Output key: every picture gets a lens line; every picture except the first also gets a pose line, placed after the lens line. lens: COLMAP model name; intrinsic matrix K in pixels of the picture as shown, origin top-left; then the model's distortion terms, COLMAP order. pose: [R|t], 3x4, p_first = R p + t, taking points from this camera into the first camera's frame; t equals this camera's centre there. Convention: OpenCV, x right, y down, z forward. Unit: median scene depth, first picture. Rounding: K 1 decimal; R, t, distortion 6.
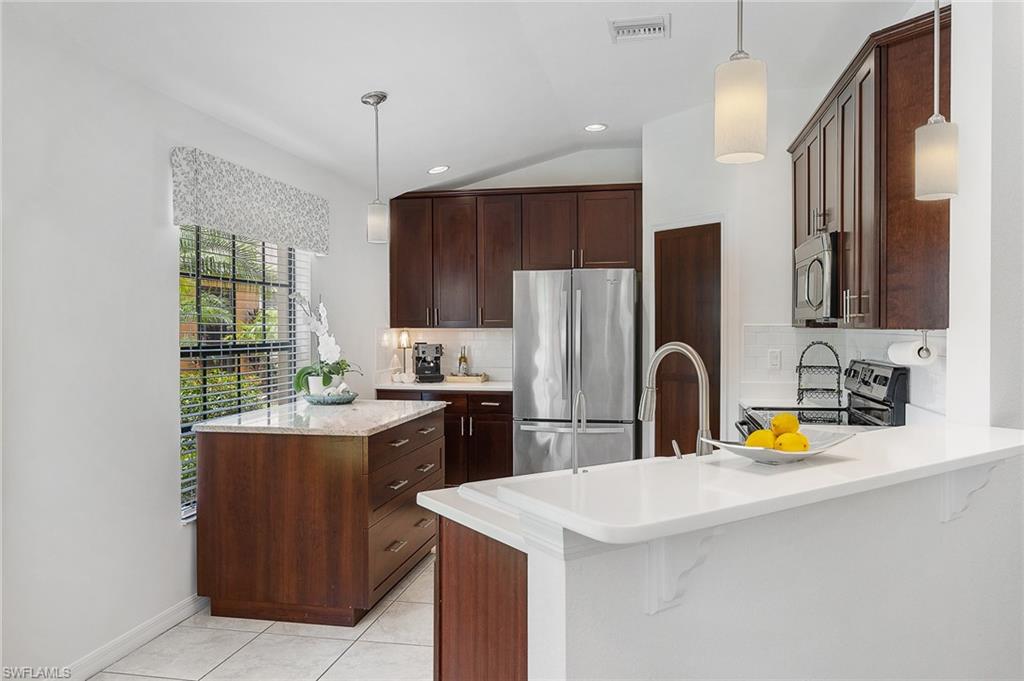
lens RADIAL K [[694.7, 0, 514.4], [0, 694.7, 336.0], [0, 0, 1]] dist [0.000263, 0.000127]
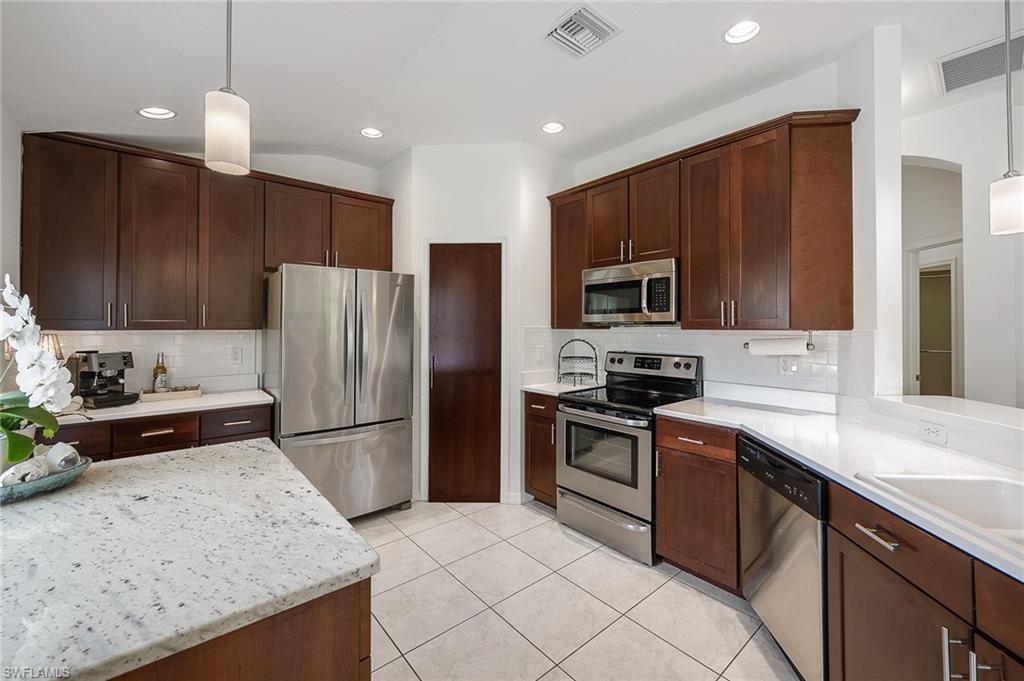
lens RADIAL K [[420.4, 0, 535.1], [0, 420.4, 320.9], [0, 0, 1]] dist [-0.003528, -0.000303]
pose [[0.616554, 0.011406, 0.787230, -0.195641], [0.010409, 0.999690, -0.022637, -0.007074], [-0.787244, 0.022151, 0.616244, 0.395205]]
